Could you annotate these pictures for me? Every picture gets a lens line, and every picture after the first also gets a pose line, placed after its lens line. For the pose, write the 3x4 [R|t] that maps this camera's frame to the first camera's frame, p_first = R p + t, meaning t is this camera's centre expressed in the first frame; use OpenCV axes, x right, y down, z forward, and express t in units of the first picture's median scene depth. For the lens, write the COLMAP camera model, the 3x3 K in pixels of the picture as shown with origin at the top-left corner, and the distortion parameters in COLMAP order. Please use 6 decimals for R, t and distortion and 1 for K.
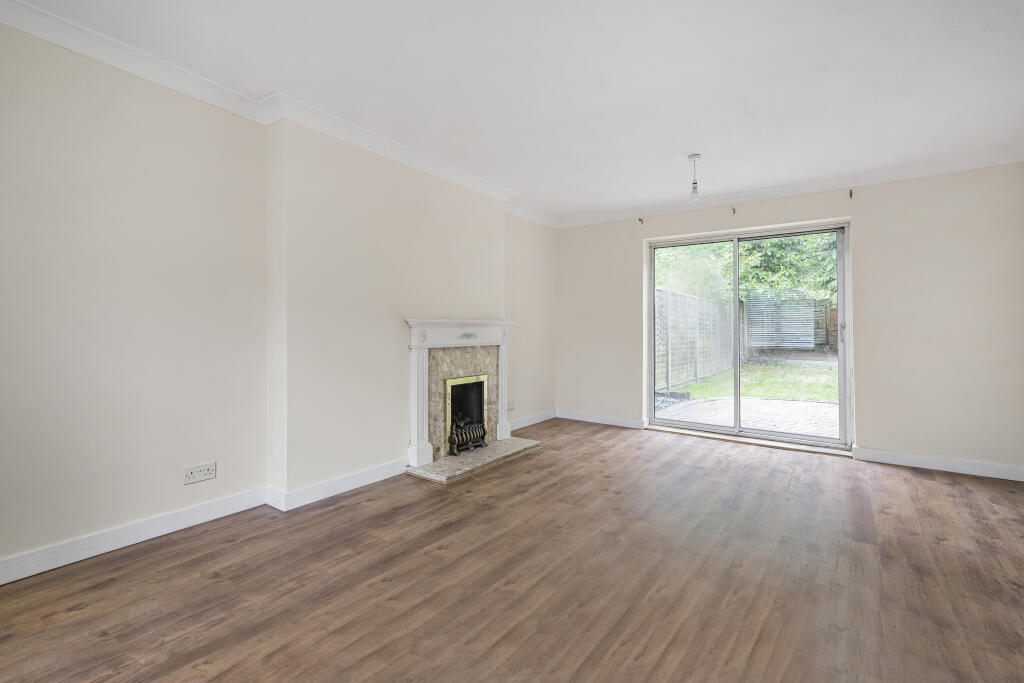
lens RADIAL K [[463.7, 0, 511.4], [0, 463.7, 333.9], [0, 0, 1]] dist [0.005880, 0.000699]
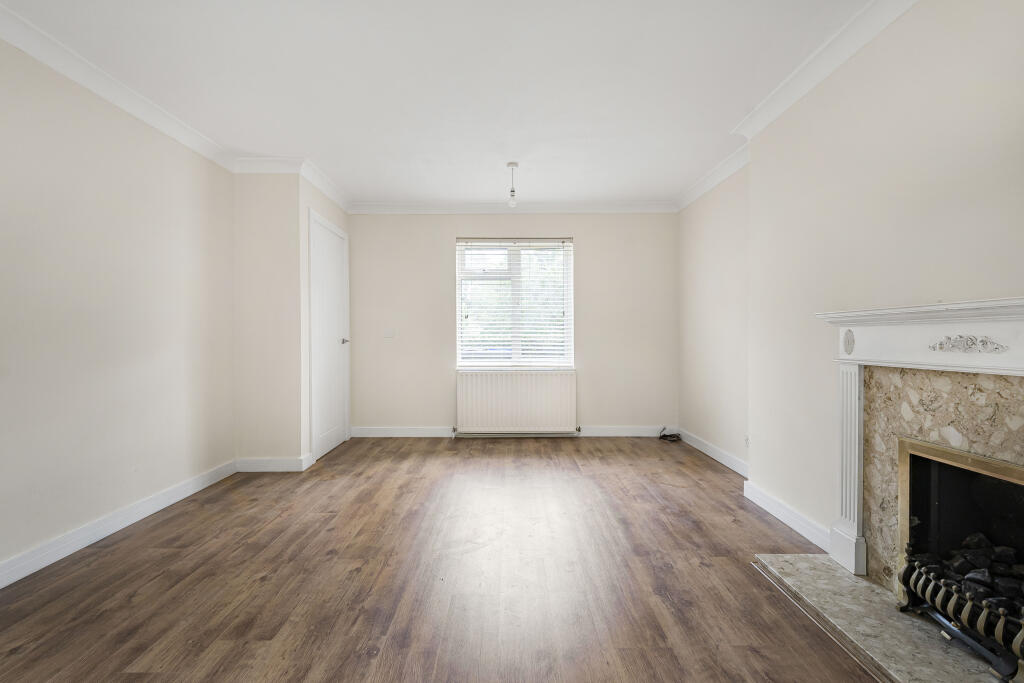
lens RADIAL K [[463.7, 0, 512.2], [0, 463.7, 341.7], [0, 0, 1]] dist [0.005880, 0.000699]
pose [[-0.809798, 0.007609, -0.586659, 0.543766], [-0.000131, 0.999914, 0.013150, -0.004538], [0.586708, 0.010725, -0.809727, 1.370256]]
